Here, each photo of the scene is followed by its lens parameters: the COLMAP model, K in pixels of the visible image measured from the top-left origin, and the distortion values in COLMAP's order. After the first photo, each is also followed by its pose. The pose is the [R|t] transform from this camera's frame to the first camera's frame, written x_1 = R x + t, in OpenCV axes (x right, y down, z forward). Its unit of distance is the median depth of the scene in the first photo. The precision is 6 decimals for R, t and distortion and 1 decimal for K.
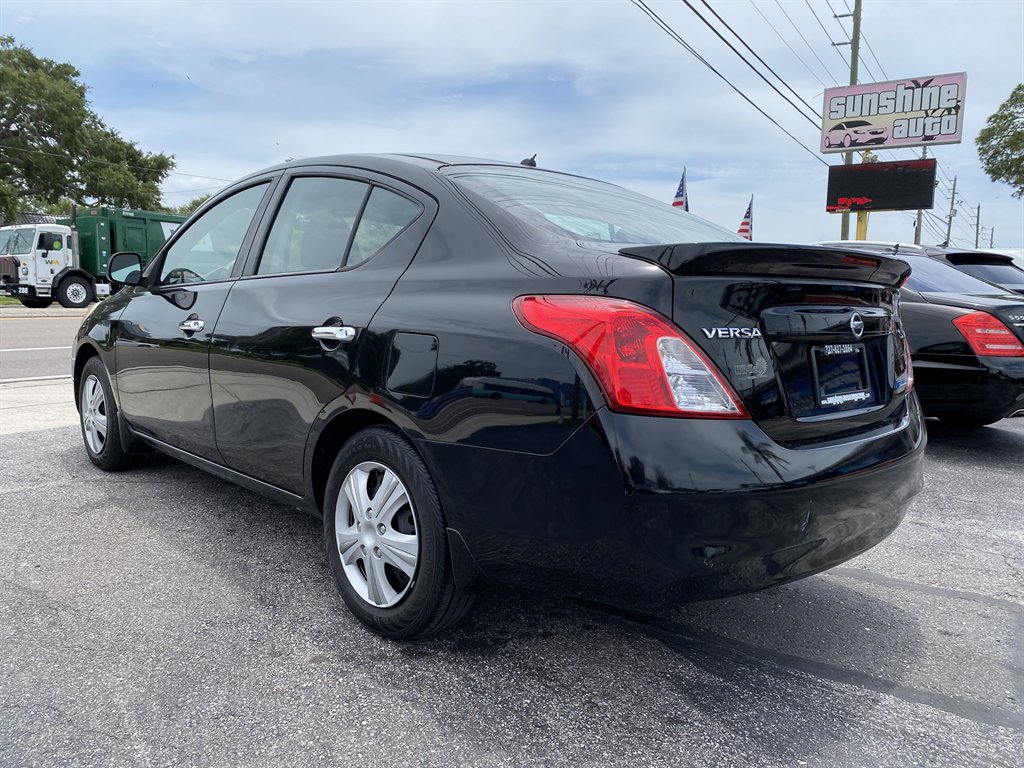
lens RADIAL K [[763.7, 0, 512.0], [0, 763.7, 395.7], [0, 0, 1]] dist [0.002704, -0.005323]
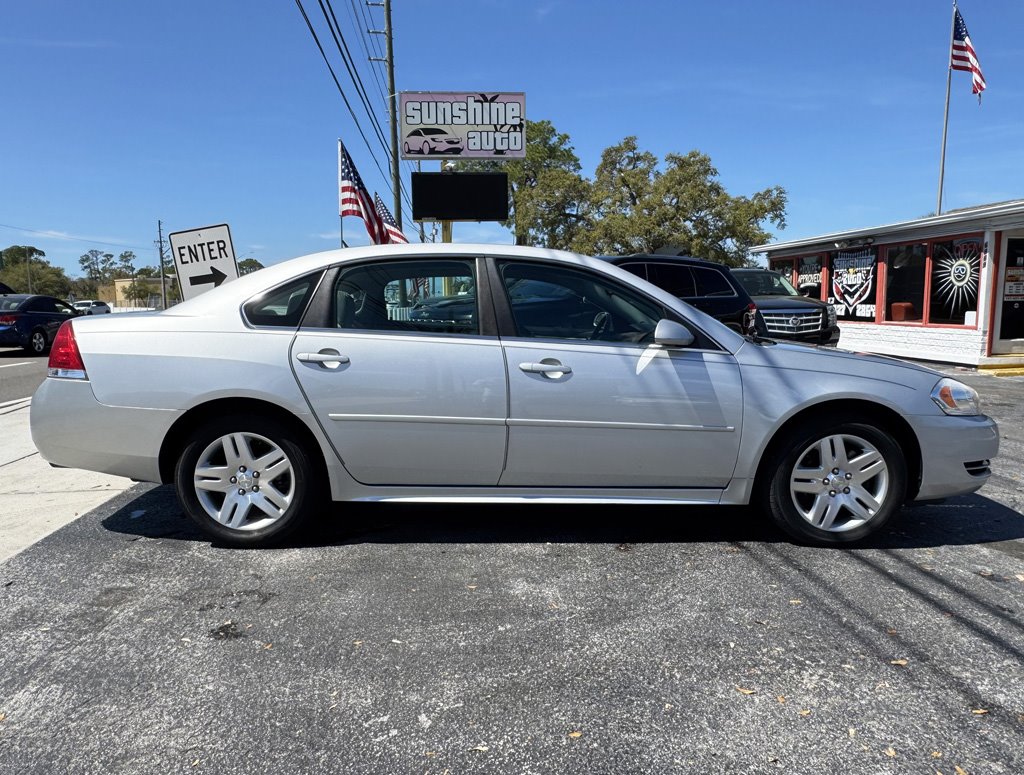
lens RADIAL K [[691.4, 0, 512.0], [0, 691.4, 387.5], [0, 0, 1]] dist [0.000566, 0.000964]
pose [[0.798987, -0.101970, 0.592640, -0.032311], [0.106359, 0.993944, 0.027626, -0.041143], [-0.591868, 0.040960, 0.804994, 0.237299]]
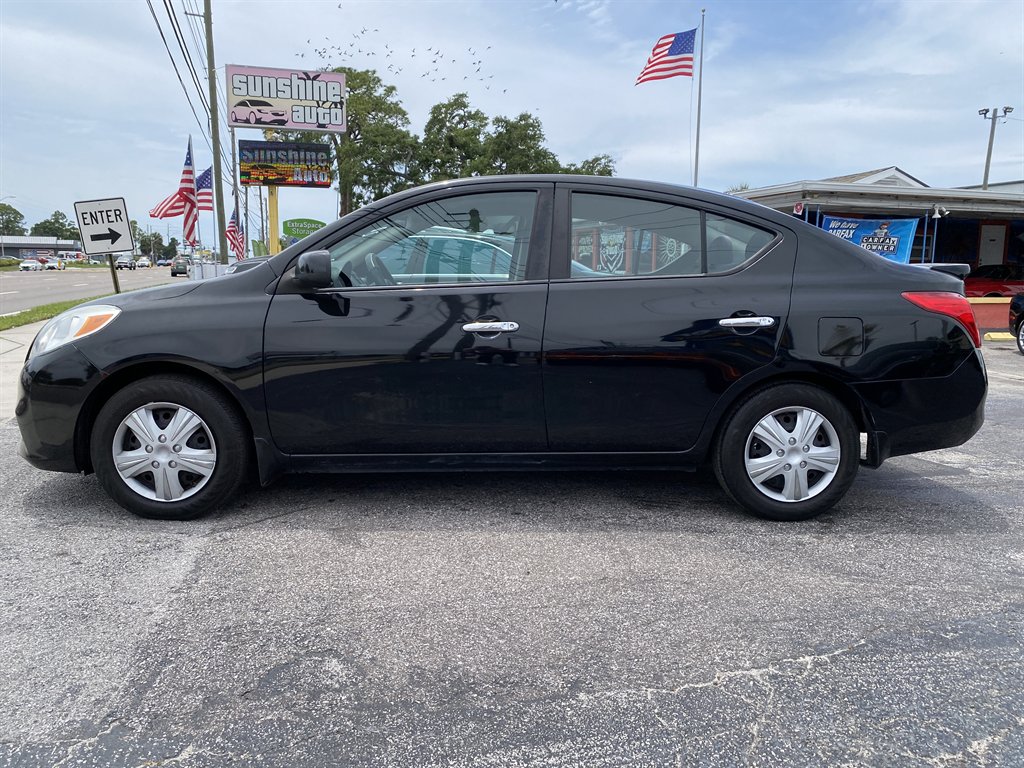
lens RADIAL K [[759.4, 0, 492.3], [0, 759.4, 382.6], [0, 0, 1]] dist [0.011708, -0.005253]
pose [[0.663730, -0.123853, 0.737647, -0.174903], [0.100558, 0.992018, 0.076081, -0.013749], [-0.741182, 0.023679, 0.670886, 0.046026]]
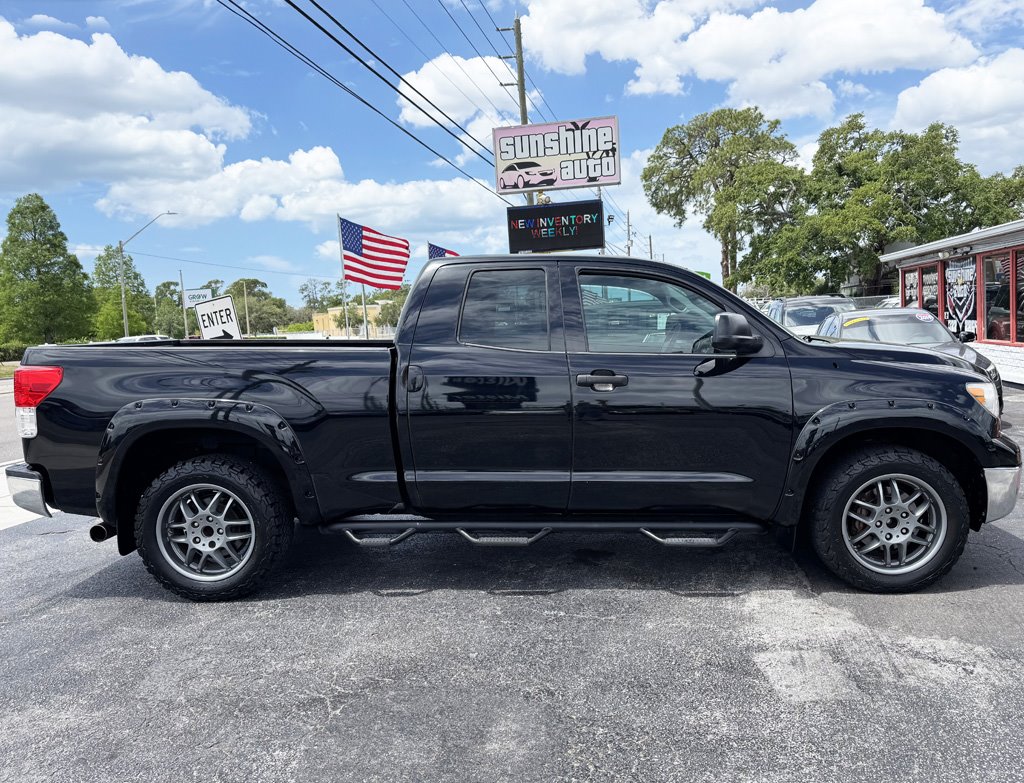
lens RADIAL K [[759.2, 0, 553.4], [0, 759.2, 397.5], [0, 0, 1]] dist [0.185279, -0.332245]
pose [[0.916256, -0.108310, 0.385673, 0.062137], [0.124817, 0.992018, -0.017939, -0.031977], [-0.380652, 0.064575, 0.922461, 0.078254]]
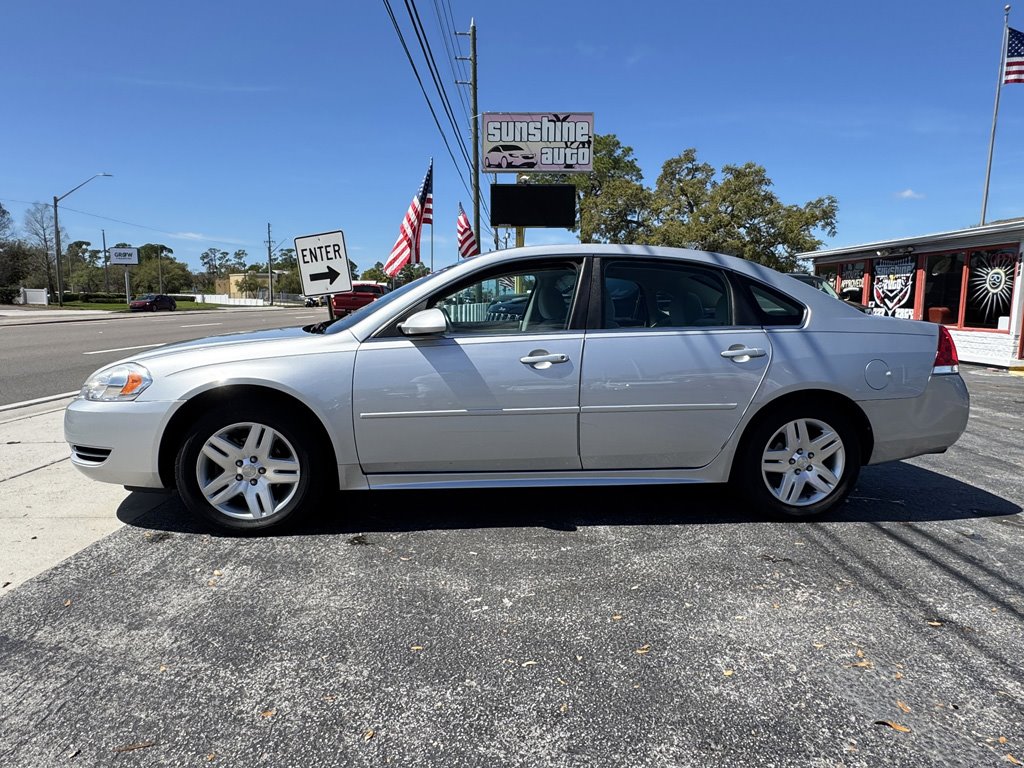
lens RADIAL K [[626.7, 0, 518.9], [0, 626.7, 385.6], [0, 0, 1]] dist [0.003648, -0.000466]
pose [[0.849663, -0.084534, 0.520506, -0.047323], [0.079127, 0.996330, 0.032646, -0.038796], [-0.521355, 0.013448, 0.853234, 0.219071]]
